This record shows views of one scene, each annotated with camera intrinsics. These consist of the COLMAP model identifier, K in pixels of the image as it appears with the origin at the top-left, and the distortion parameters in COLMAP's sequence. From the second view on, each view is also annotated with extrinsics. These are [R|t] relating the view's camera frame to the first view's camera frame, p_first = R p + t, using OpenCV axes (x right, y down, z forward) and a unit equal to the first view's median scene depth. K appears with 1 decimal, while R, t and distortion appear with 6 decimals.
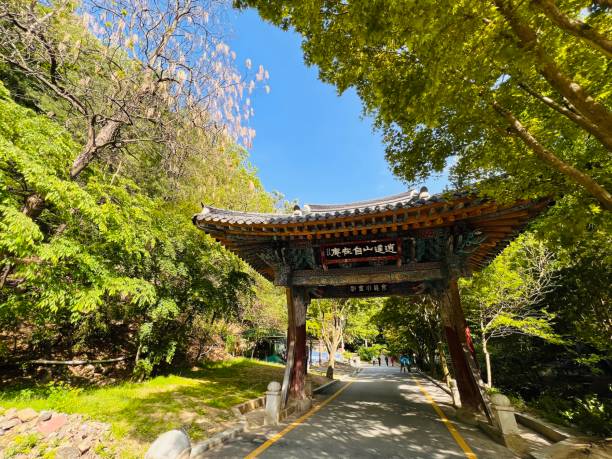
lens RADIAL K [[243.4, 0, 303.4], [0, 243.4, 227.5], [0, 0, 1]] dist [-0.000462, 0.000937]
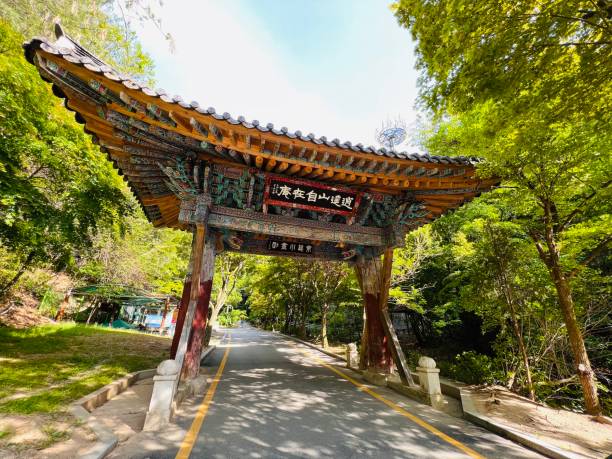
lens RADIAL K [[243.4, 0, 304.0], [0, 243.4, 227.2], [0, 0, 1]] dist [-0.000462, 0.000937]
pose [[0.853510, 0.191012, 0.484805, -0.177794], [-0.247122, 0.967485, 0.053877, 0.167207], [-0.458750, -0.165791, 0.872962, 0.318641]]
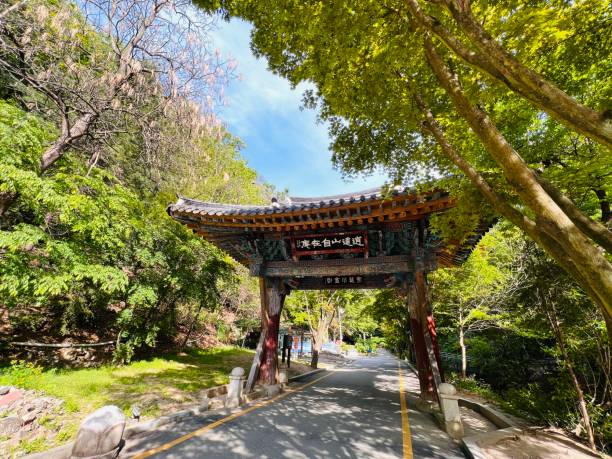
lens RADIAL K [[243.4, 0, 303.5], [0, 243.4, 229.1], [0, 0, 1]] dist [-0.000462, 0.000937]
pose [[0.999682, 0.013225, -0.021491, 0.158457], [-0.012483, 0.999333, 0.034331, 0.004267], [0.021931, -0.034052, 0.999179, -0.013661]]
